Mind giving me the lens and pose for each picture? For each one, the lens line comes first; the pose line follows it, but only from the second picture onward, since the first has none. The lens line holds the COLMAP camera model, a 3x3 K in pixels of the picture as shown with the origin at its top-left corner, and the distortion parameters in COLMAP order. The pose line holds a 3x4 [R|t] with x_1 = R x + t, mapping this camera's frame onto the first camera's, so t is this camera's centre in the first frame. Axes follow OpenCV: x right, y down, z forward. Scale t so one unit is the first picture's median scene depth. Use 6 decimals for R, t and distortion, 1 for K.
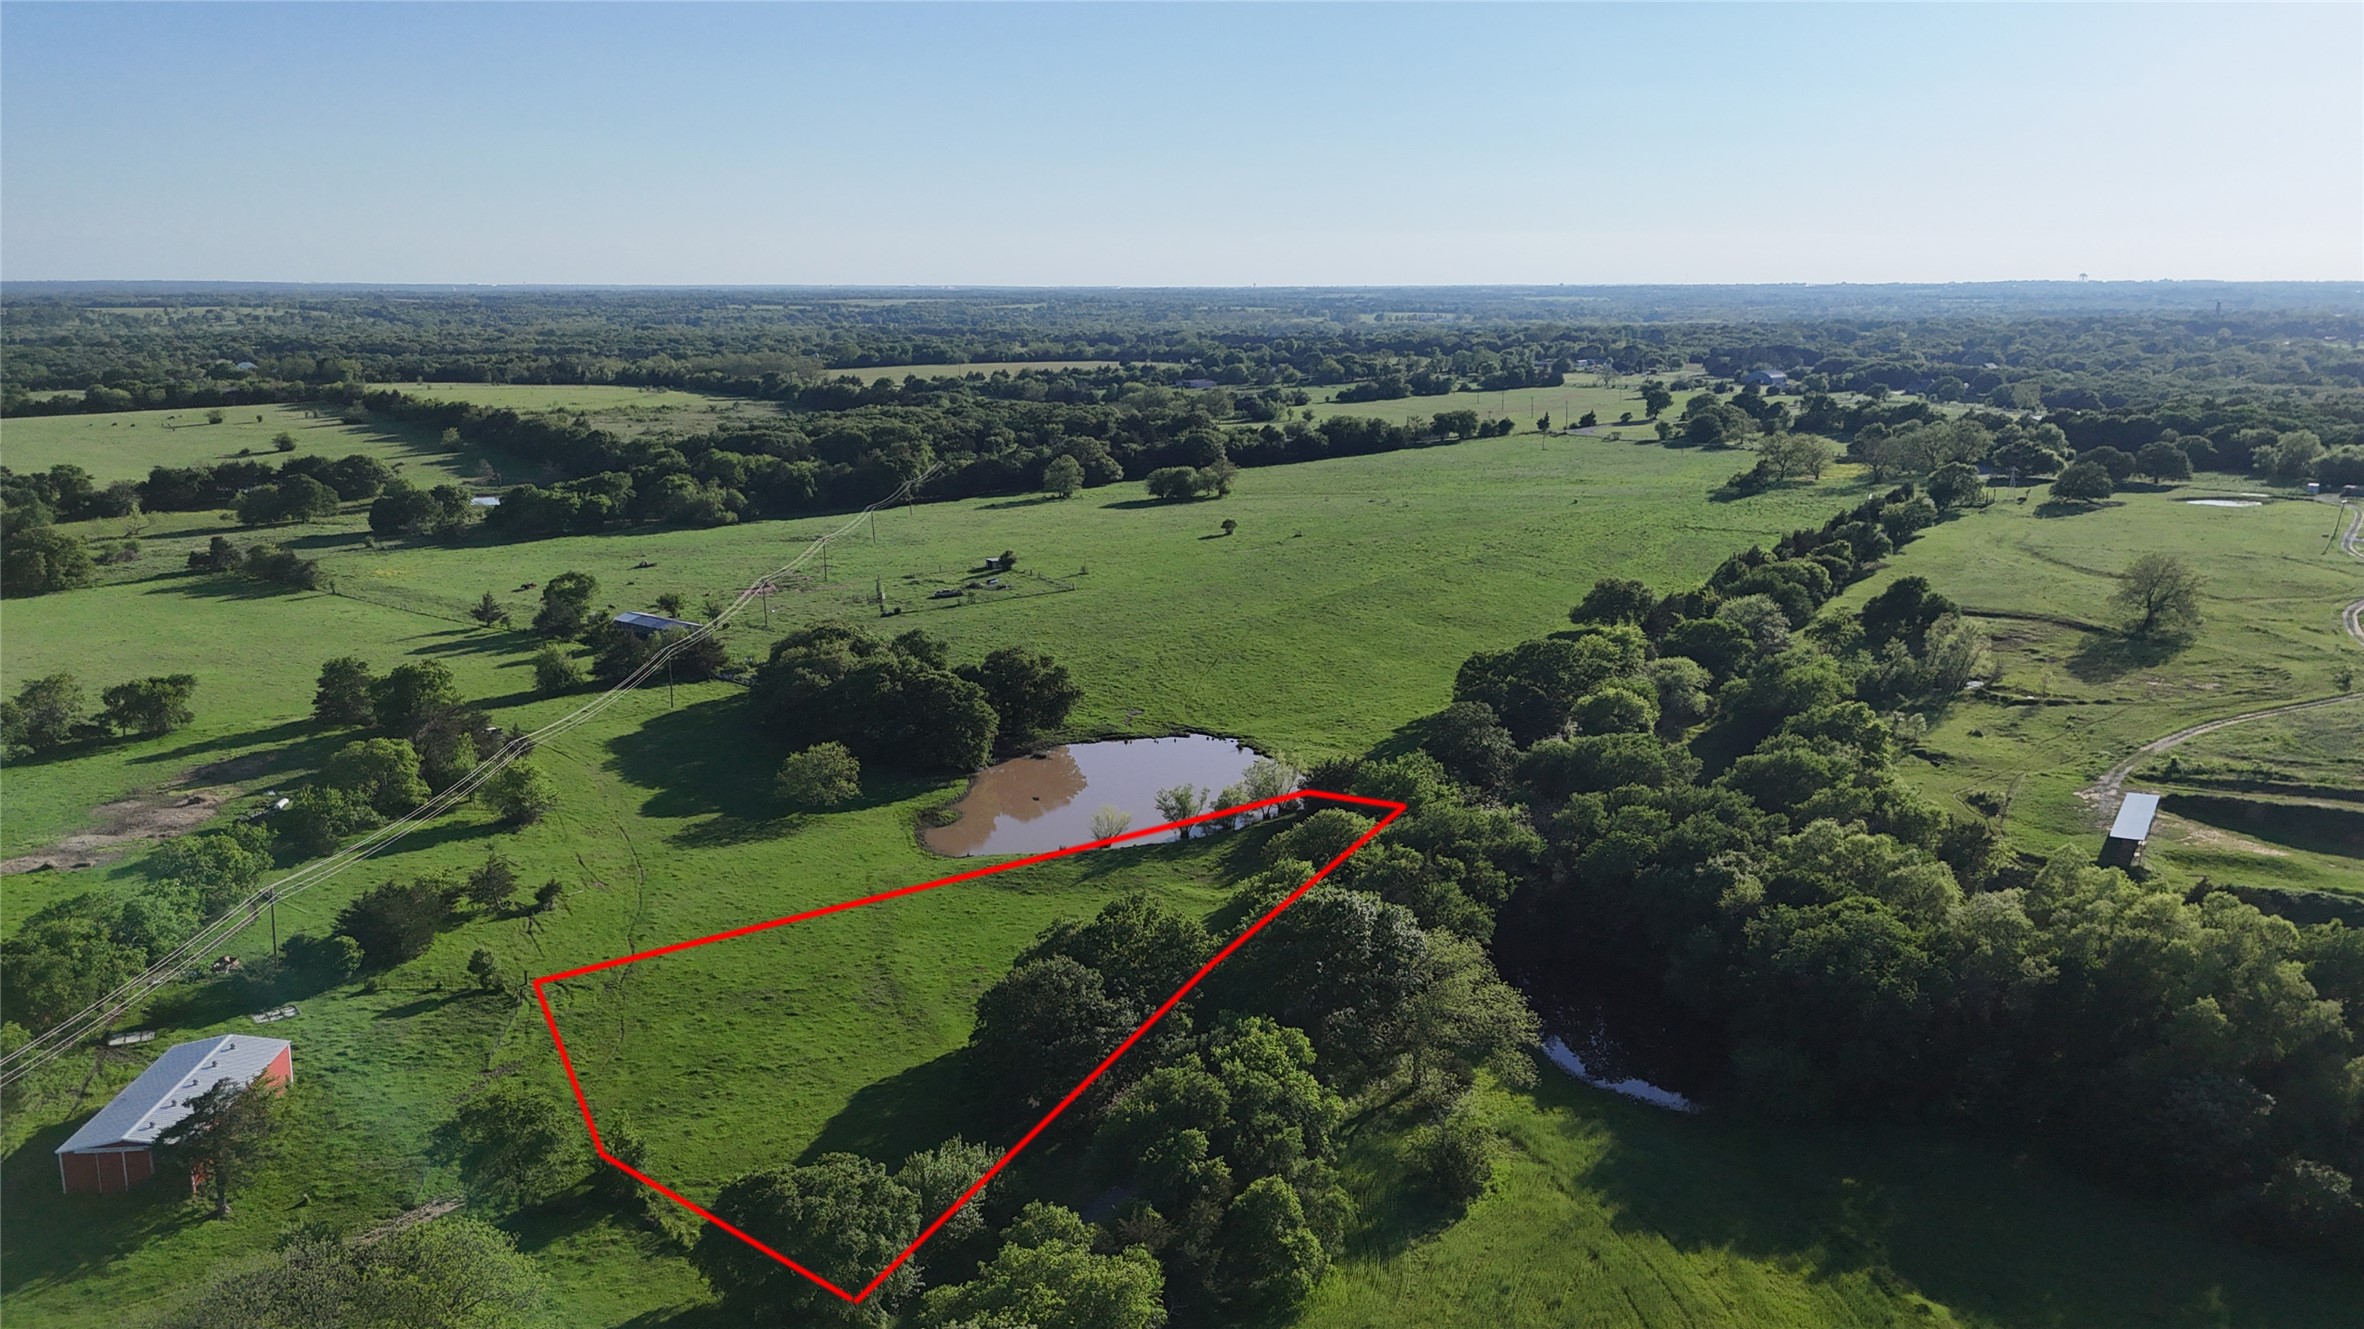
lens RADIAL K [[1733.6, 0, 1182.0], [0, 1733.6, 664.5], [0, 0, 1]] dist [0.092178, -0.095591]
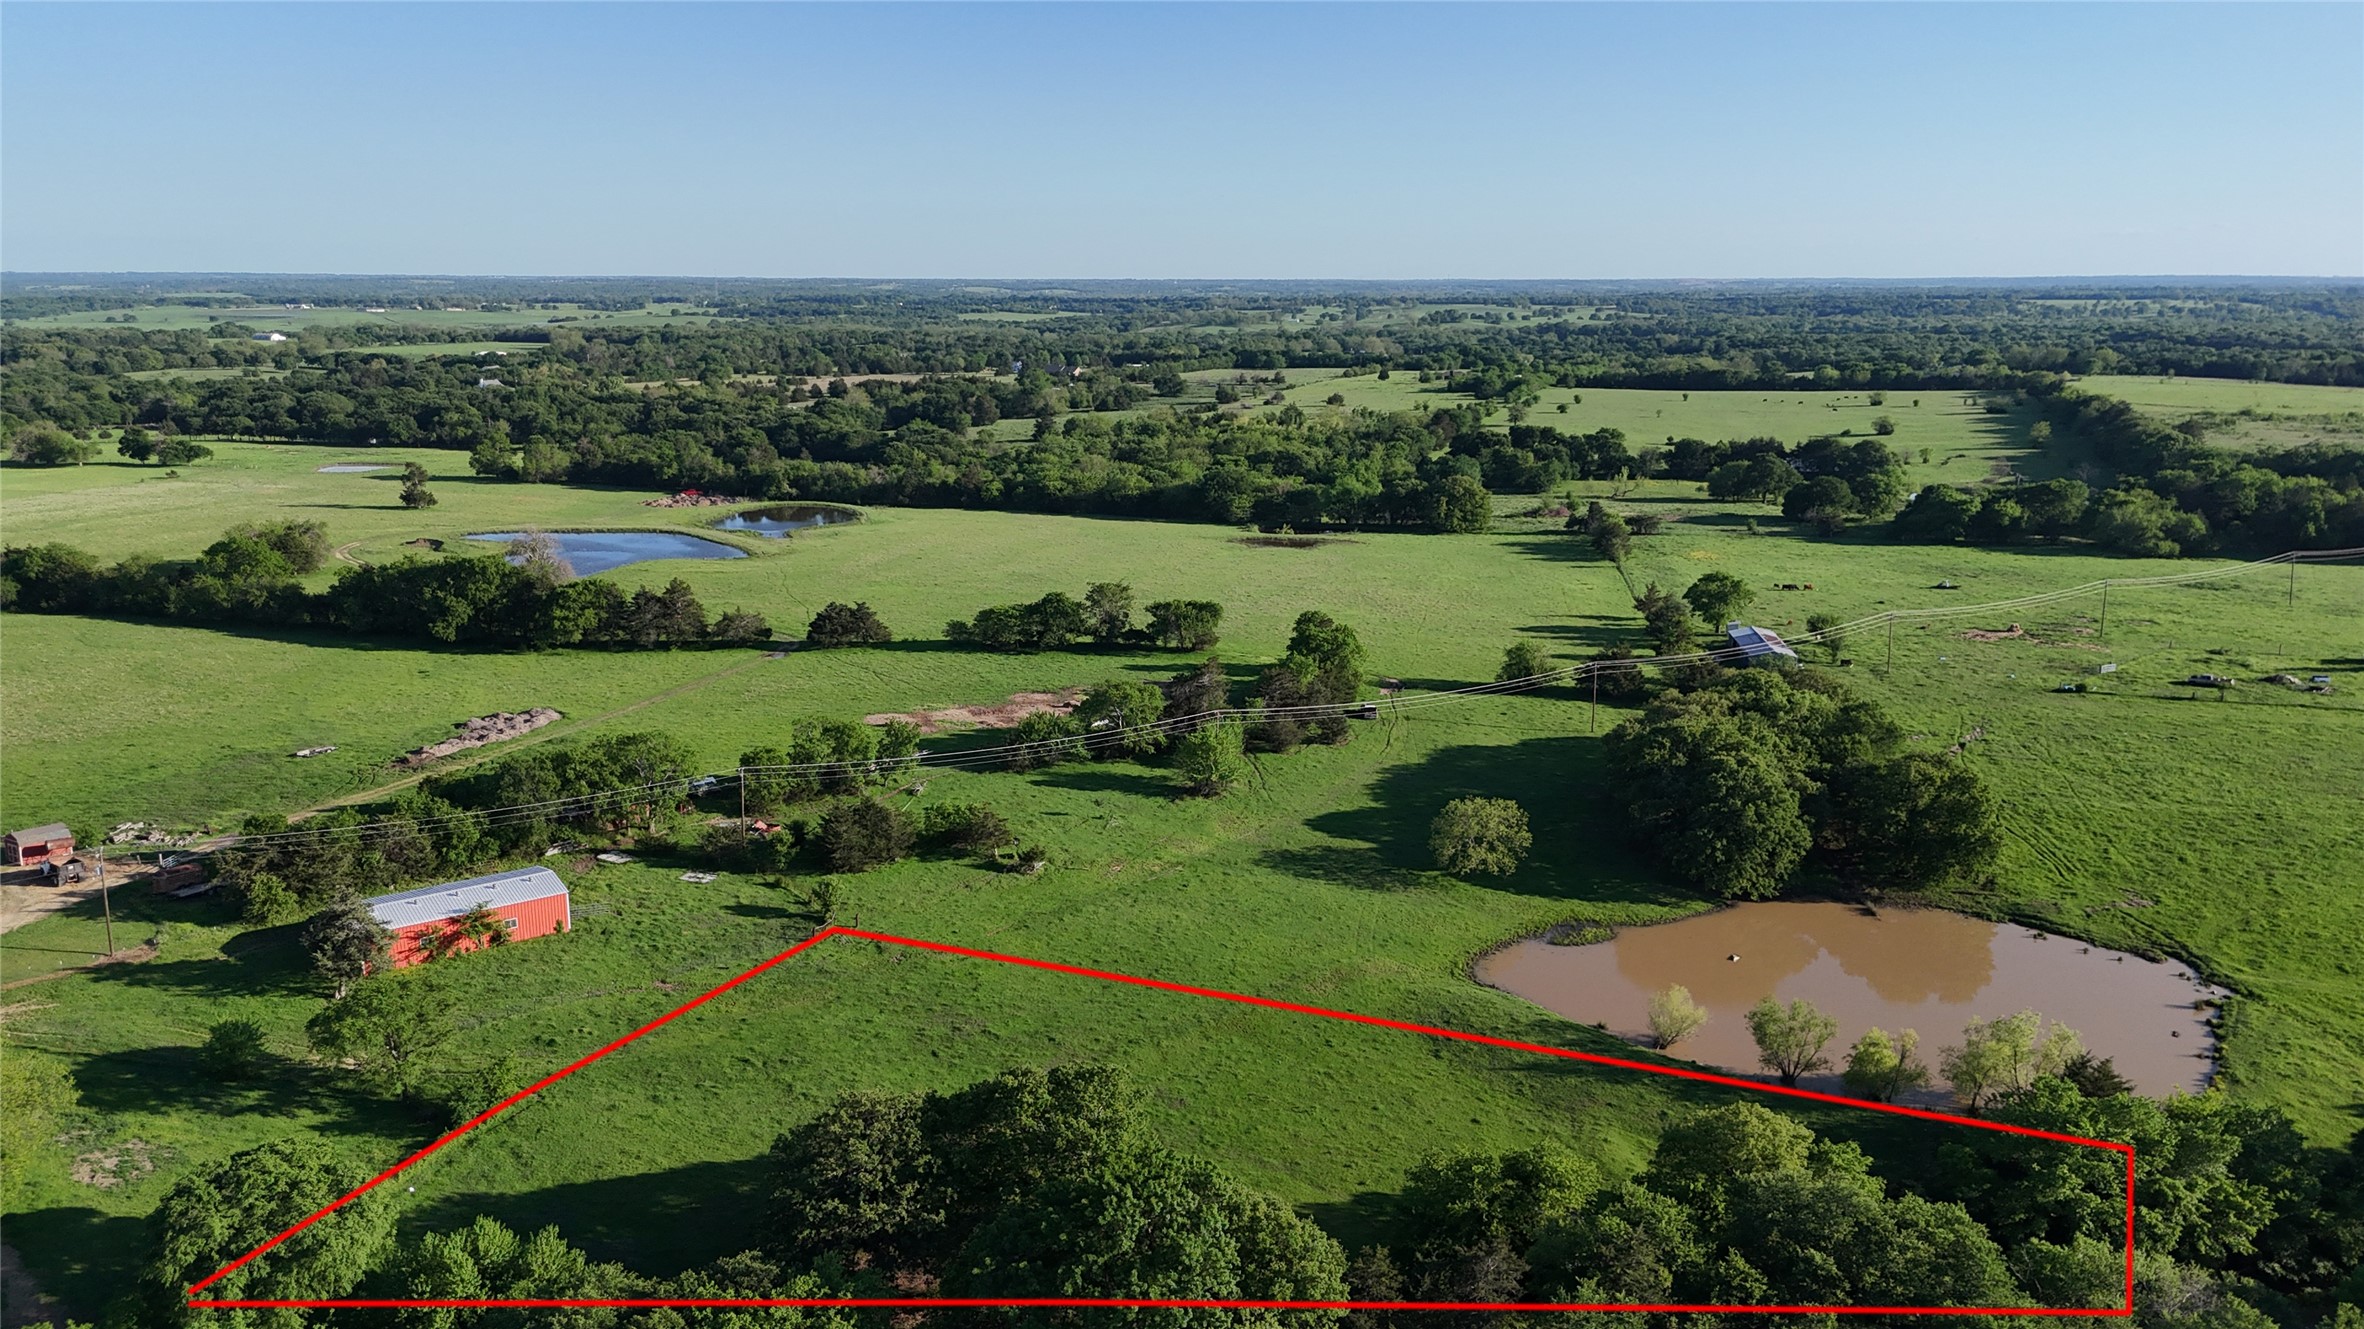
lens RADIAL K [[1736.4, 0, 1182.0], [0, 1736.4, 664.5], [0, 0, 1]] dist [0.090780, -0.106543]
pose [[0.525383, 0.185206, -0.830465, 0.177719], [-0.183047, 0.977772, 0.102255, -0.033722], [0.830943, 0.098291, 0.547606, 0.205262]]
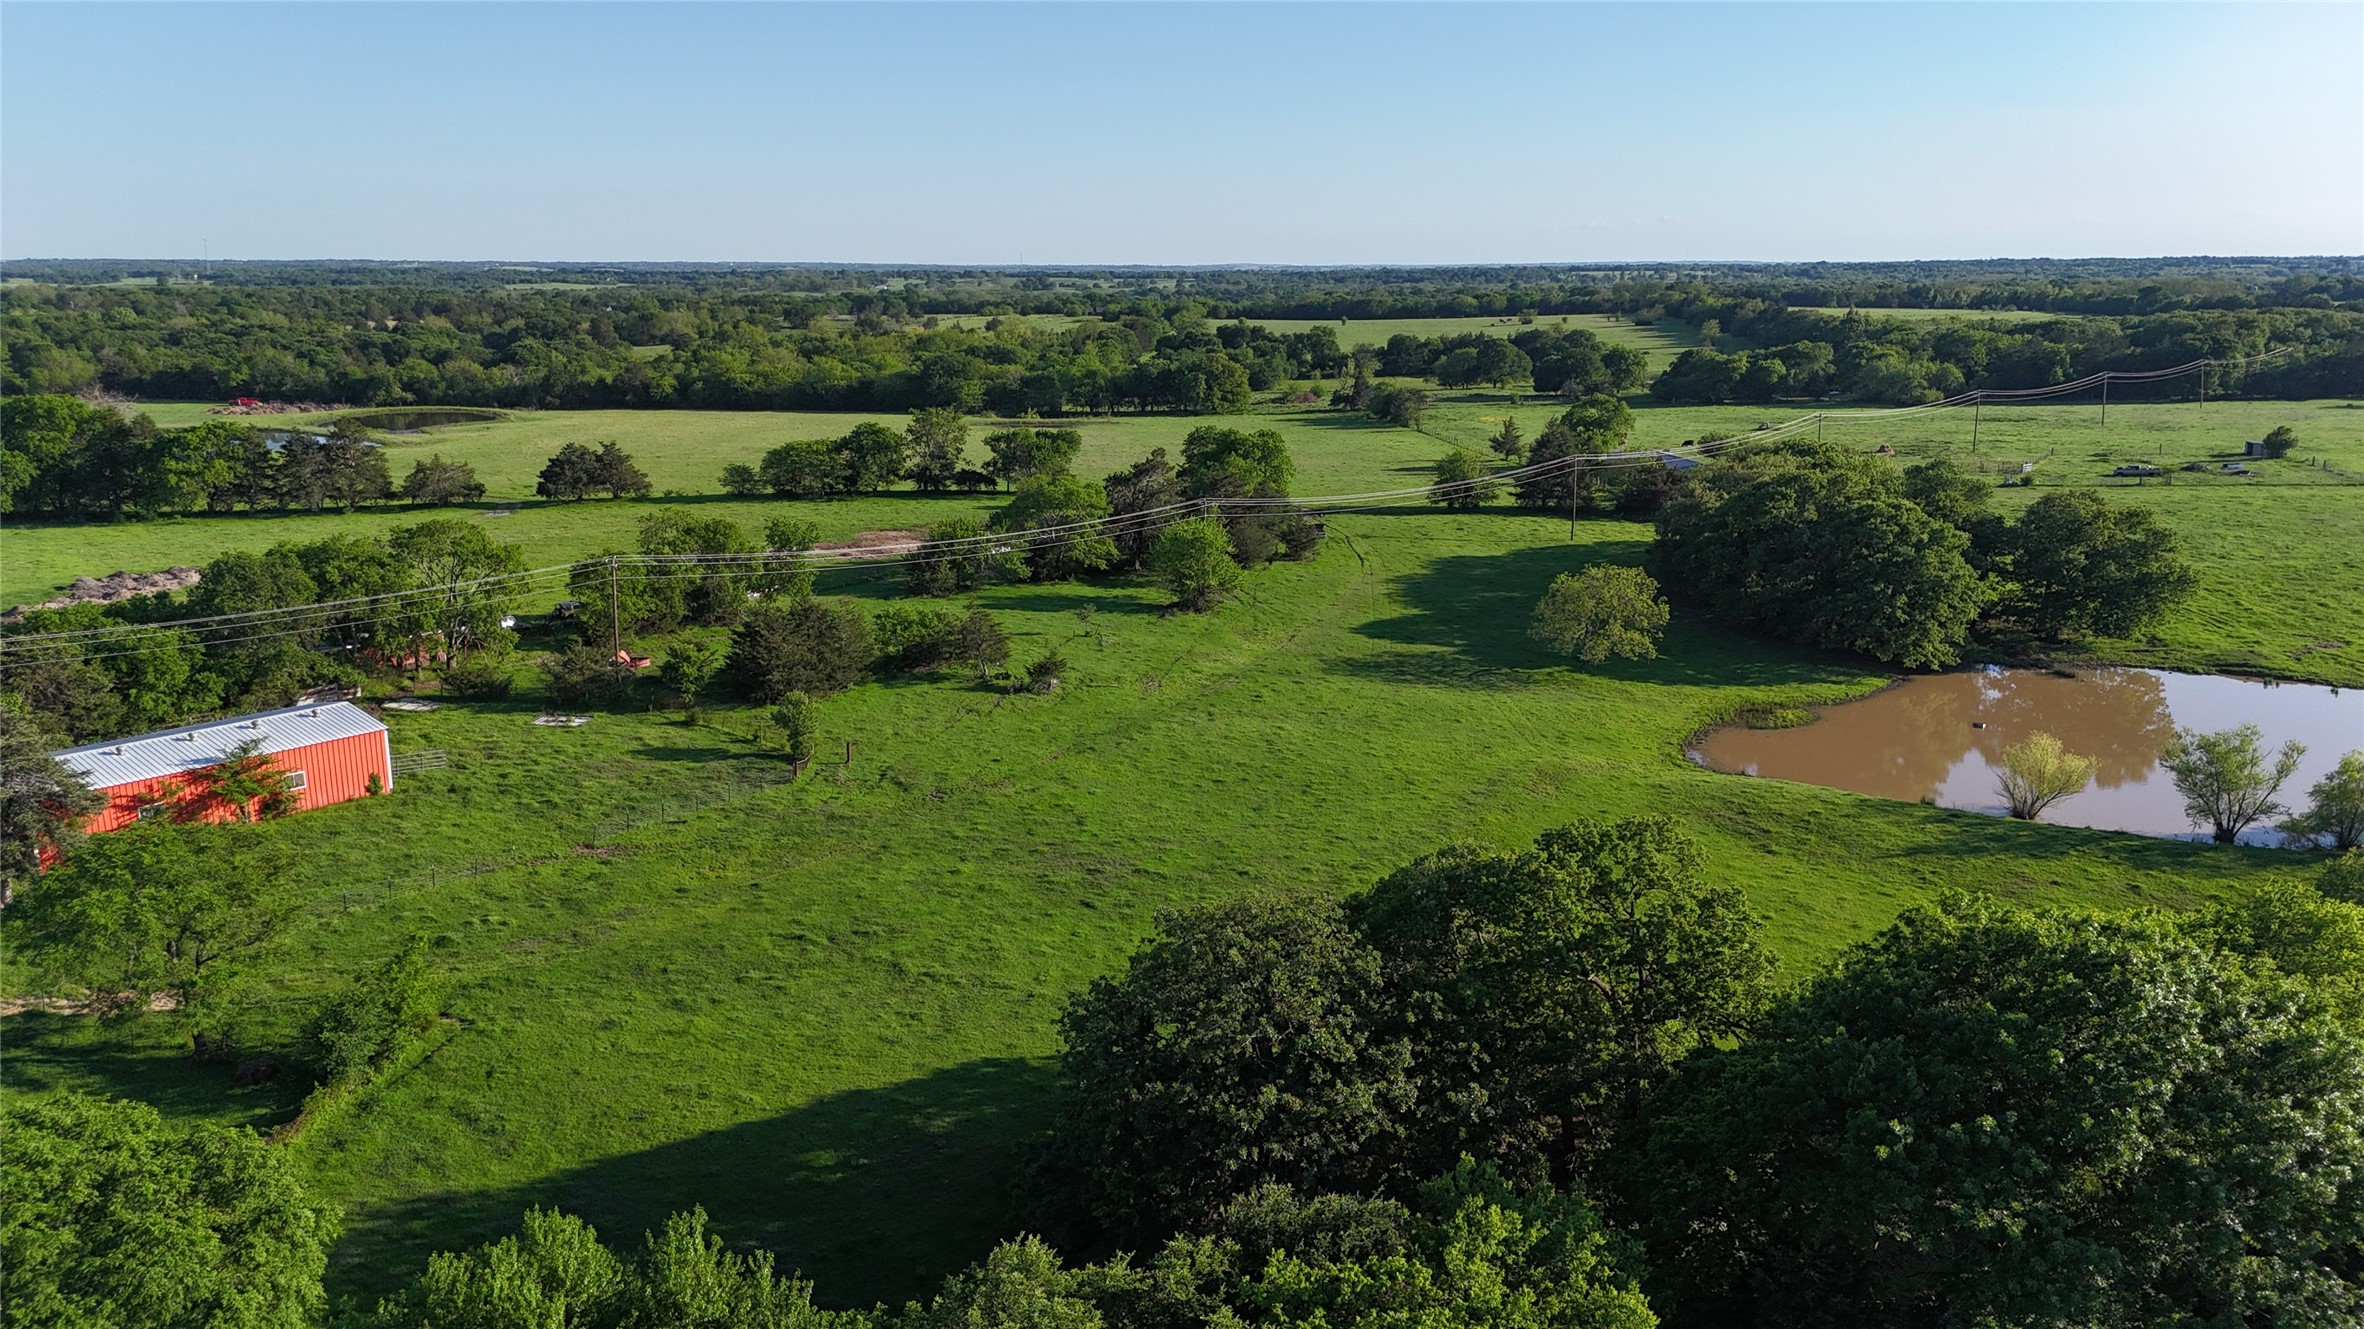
lens RADIAL K [[1733.6, 0, 1182.0], [0, 1733.6, 664.5], [0, 0, 1]] dist [0.092178, -0.095591]
pose [[0.715403, 0.155412, -0.681209, 0.053948], [-0.147683, 0.986556, 0.069979, 0.027894], [0.682927, 0.050540, 0.728736, 0.208624]]
